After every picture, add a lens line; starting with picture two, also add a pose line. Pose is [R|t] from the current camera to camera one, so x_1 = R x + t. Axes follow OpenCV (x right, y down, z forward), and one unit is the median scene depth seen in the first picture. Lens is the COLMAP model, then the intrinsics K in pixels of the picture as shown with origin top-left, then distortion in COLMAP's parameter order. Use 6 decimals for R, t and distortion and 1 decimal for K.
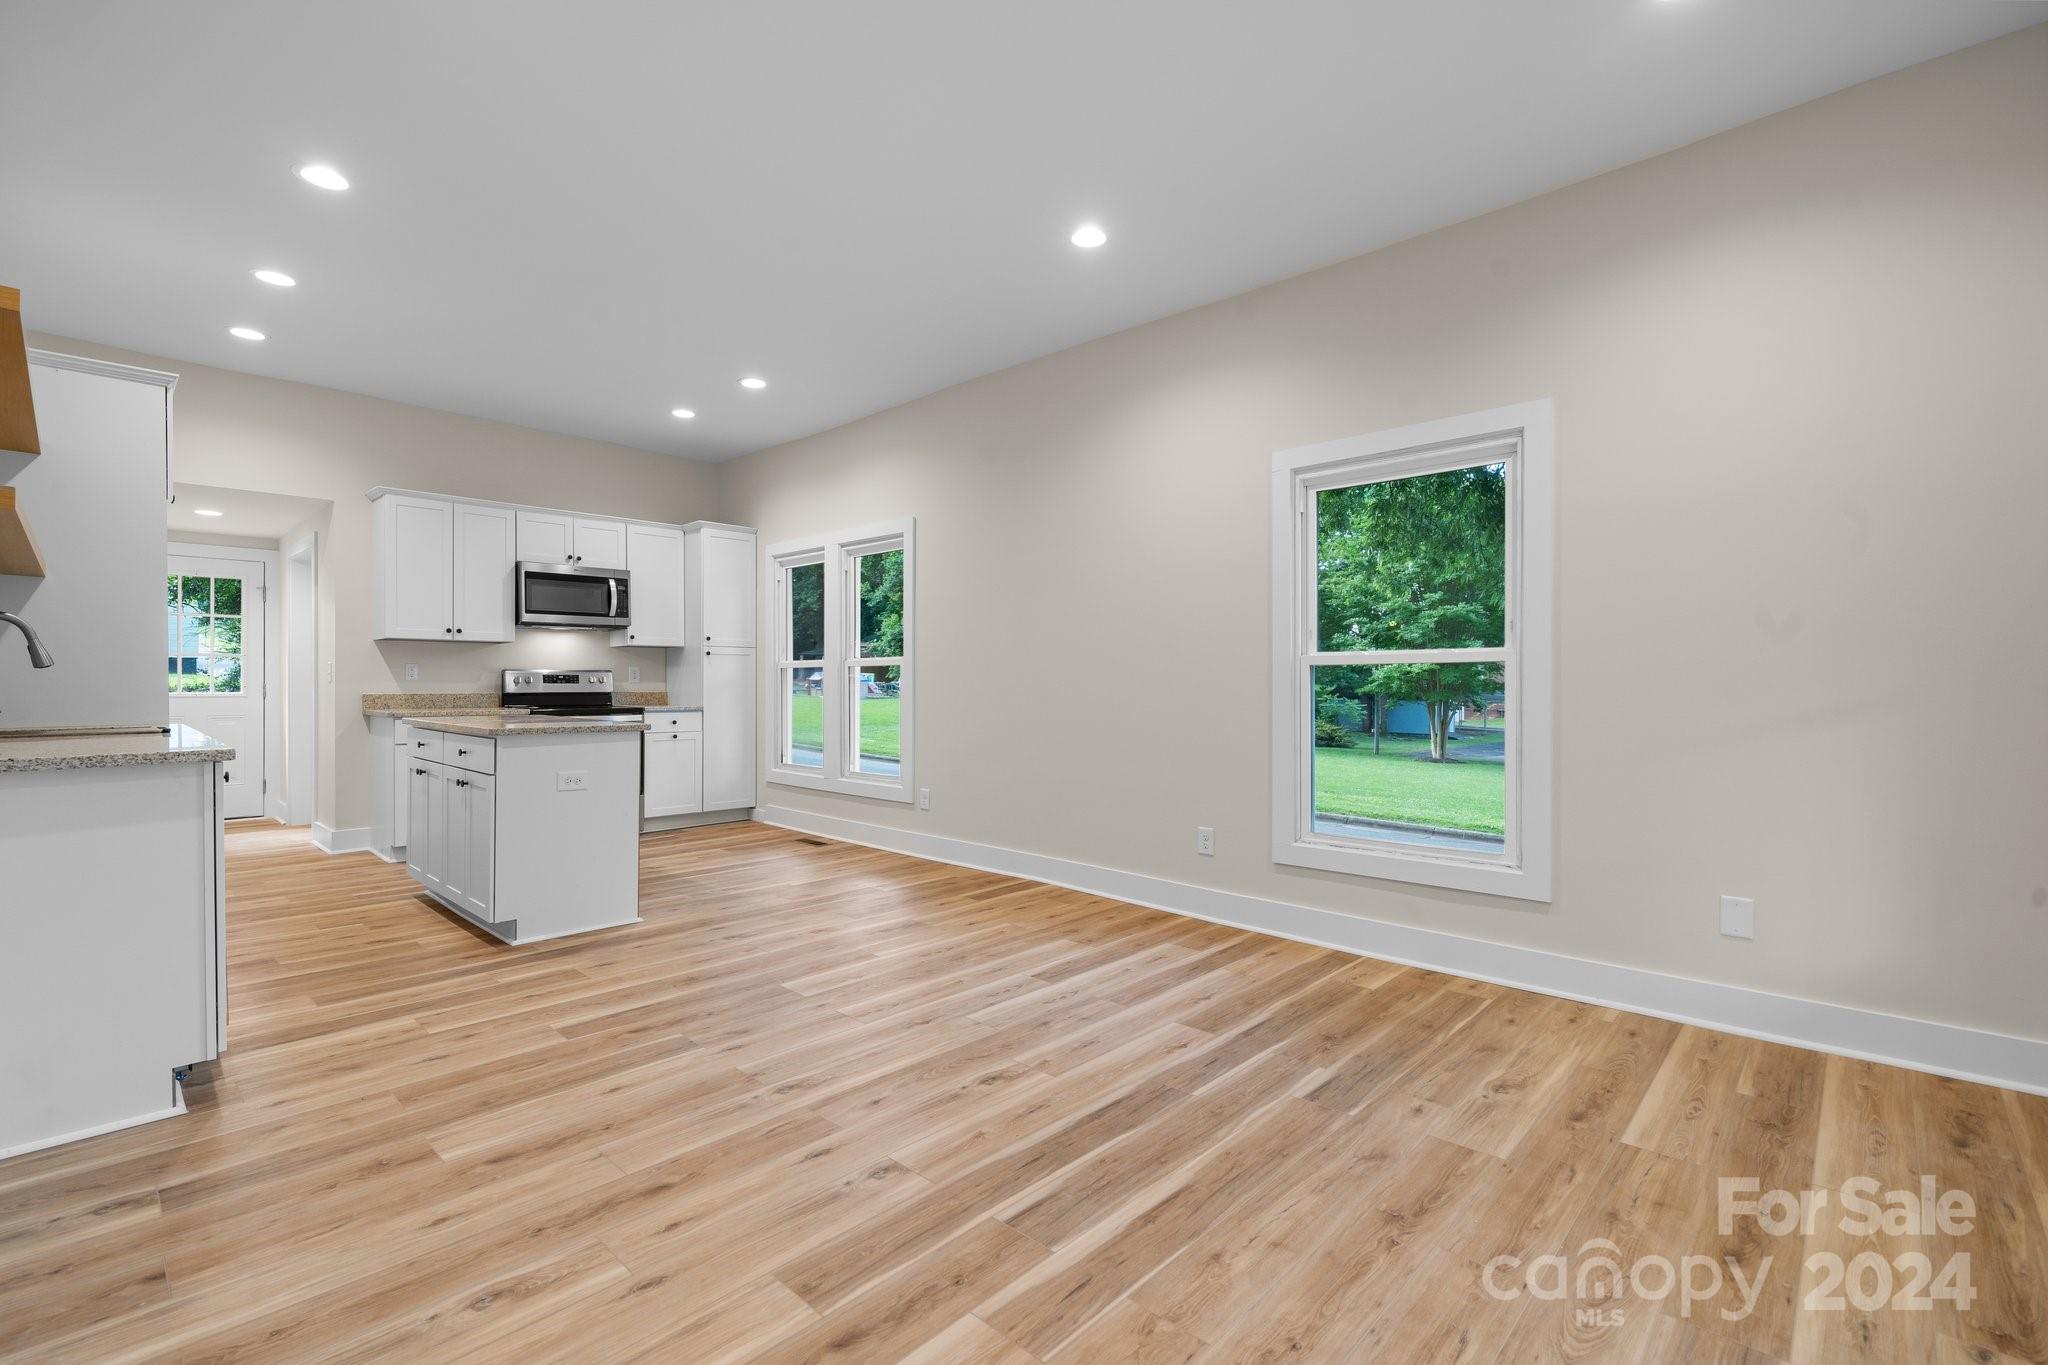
lens RADIAL K [[903.0, 0, 1024.0], [0, 903.0, 682.5], [0, 0, 1]] dist [-0.002140, -0.000115]
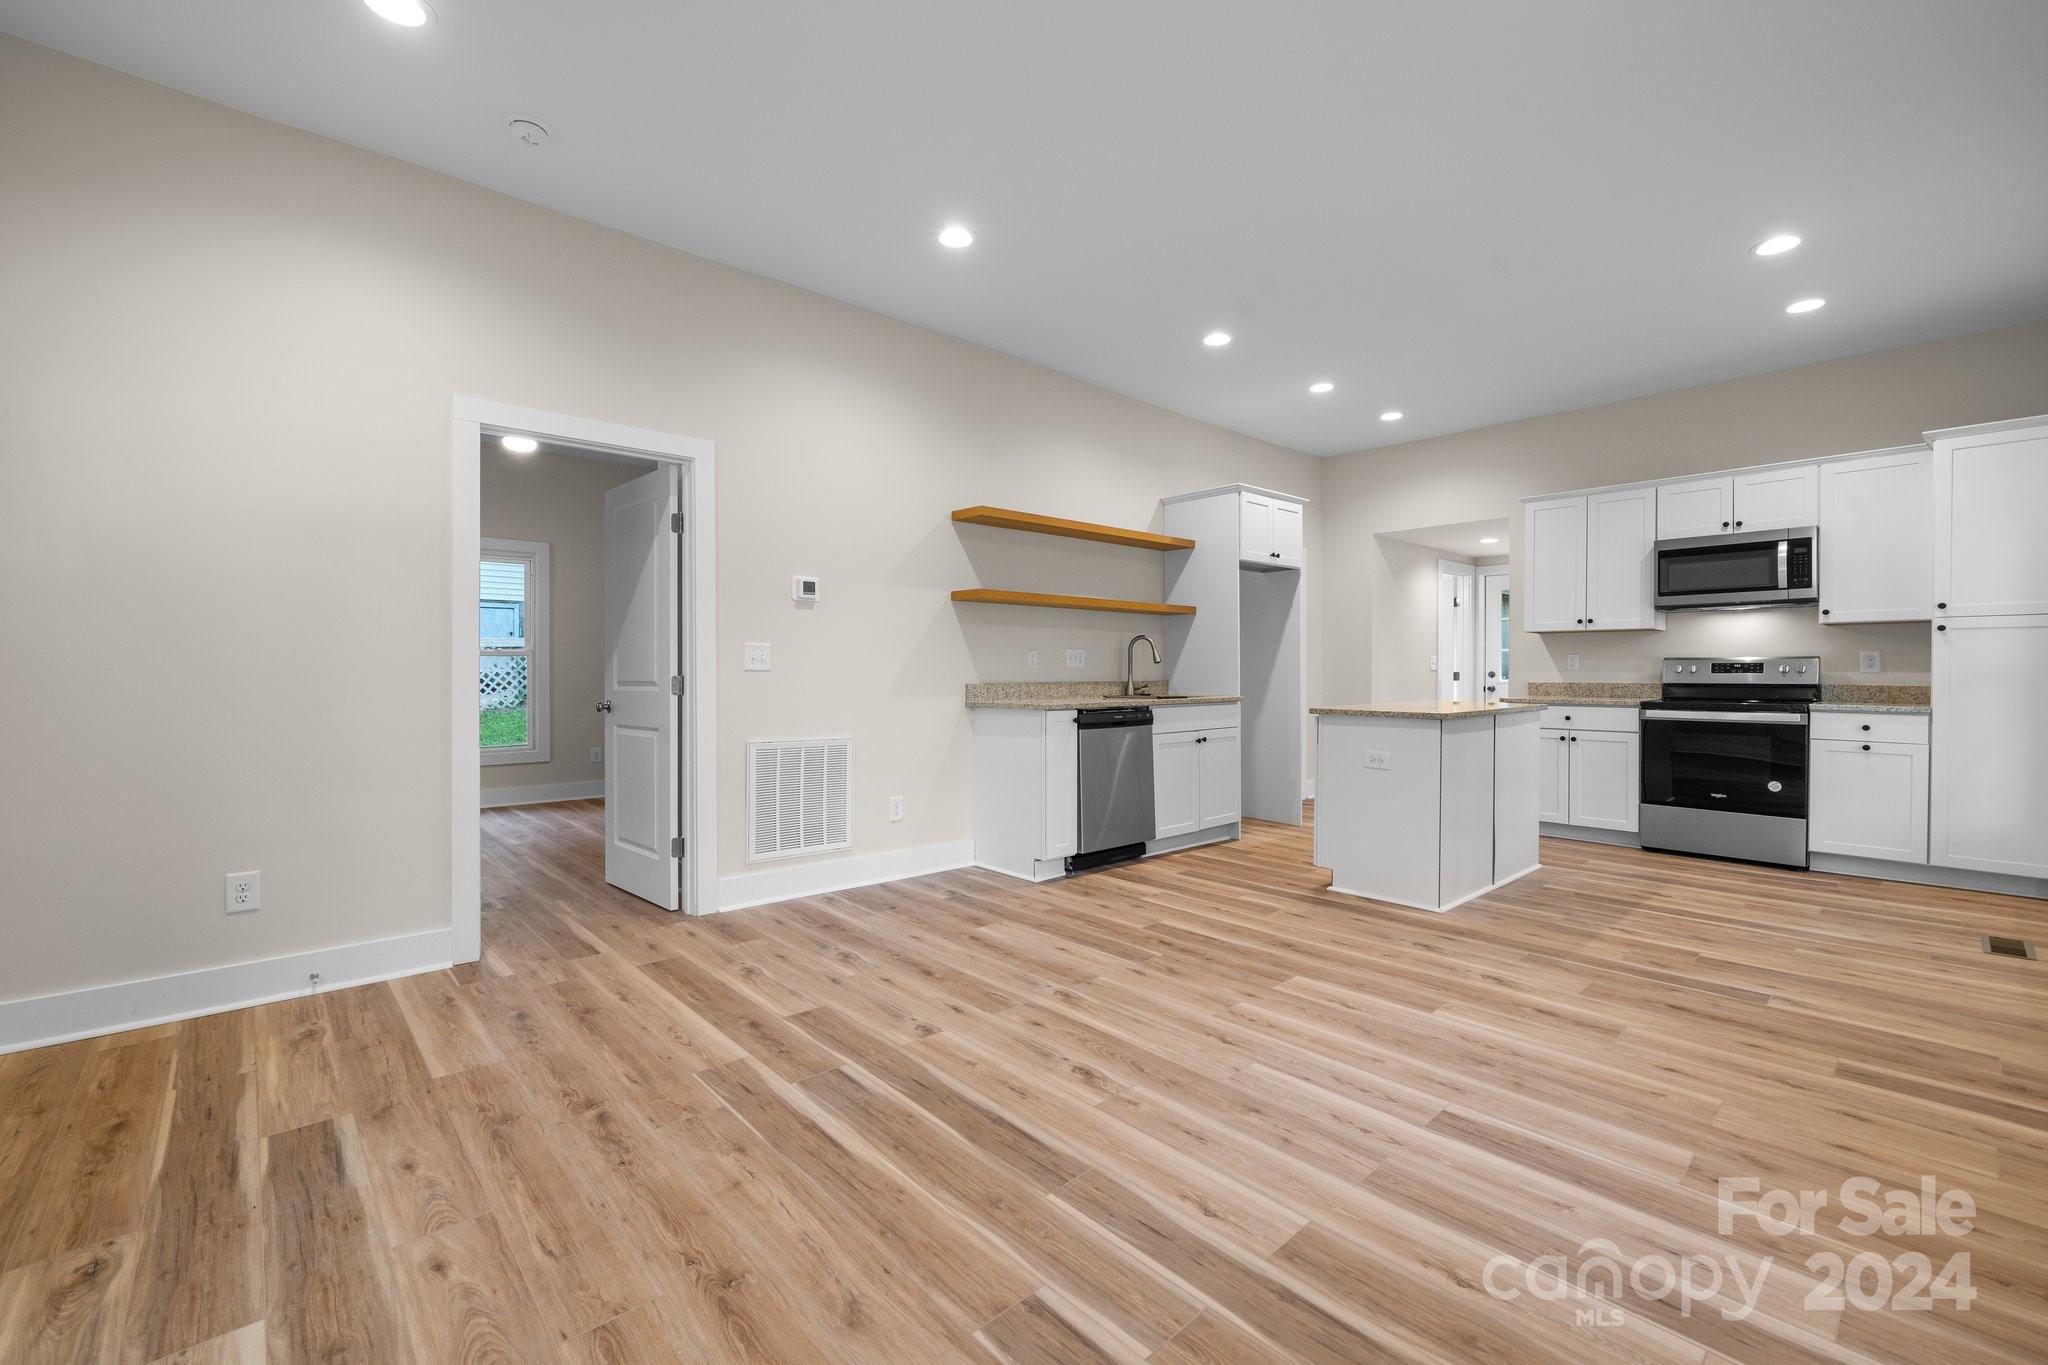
lens RADIAL K [[851.7, 0, 1007.3], [0, 851.7, 676.6], [0, 0, 1]] dist [-0.000456, -0.000100]
pose [[-0.083290, 0.005172, -0.996512, 0.685192], [-0.001411, 0.999985, 0.005308, 0.002054], [0.996524, 0.001848, -0.083282, 0.758999]]
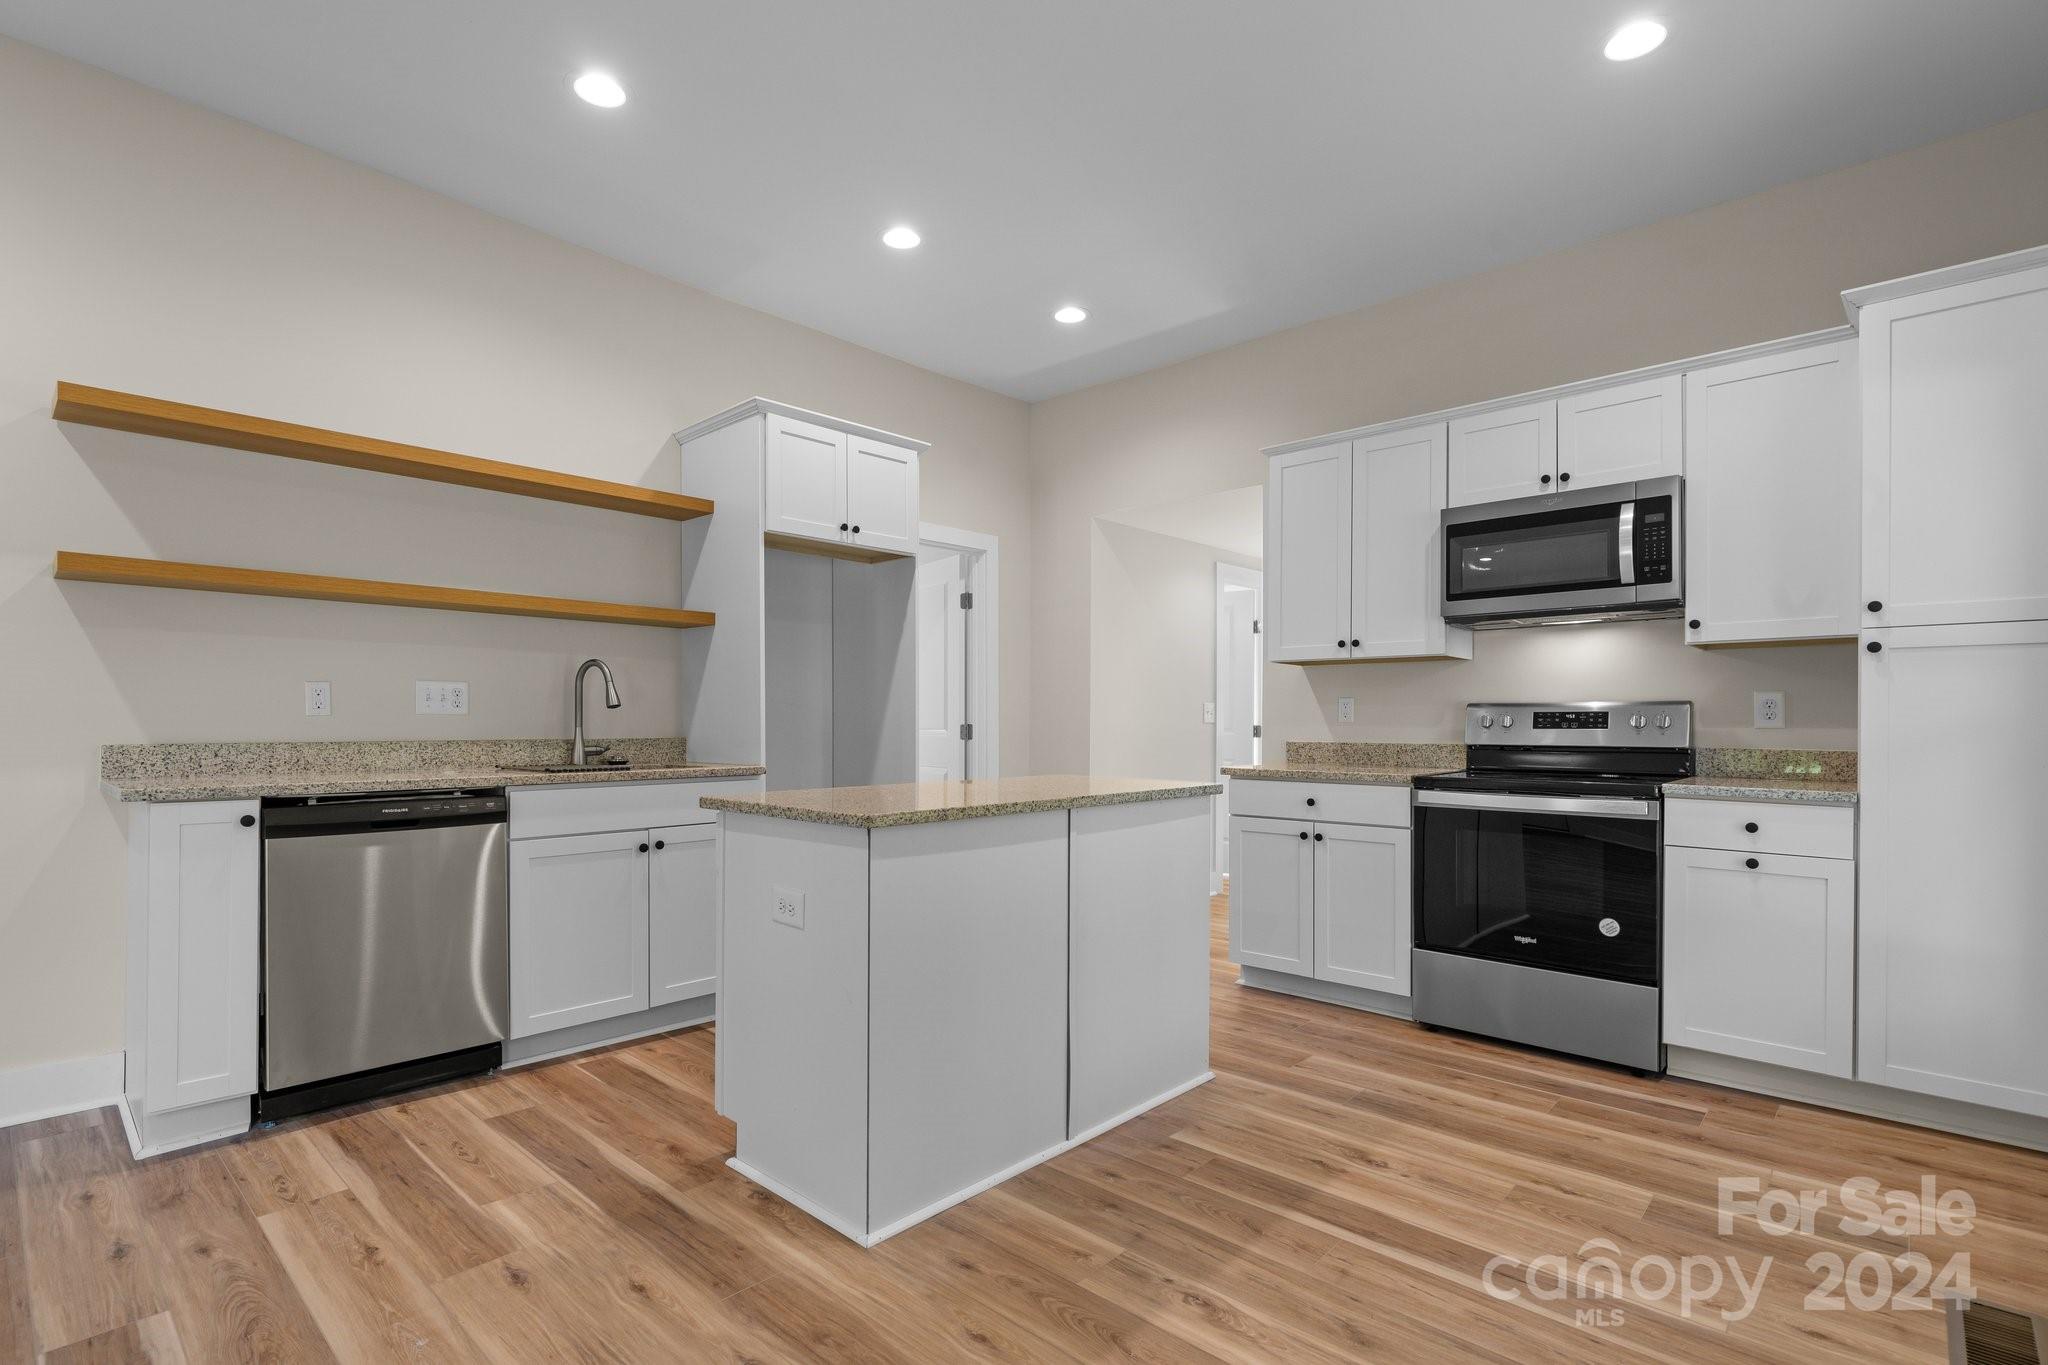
lens RADIAL K [[975.5, 0, 991.9], [0, 975.5, 720.1], [0, 0, 1]] dist [0.000981, 0.000043]
pose [[-0.003205, -0.004395, -0.999985, 0.088663], [-0.004763, 0.999979, -0.004380, 0.000665], [0.999984, 0.004748, -0.003226, 1.338003]]
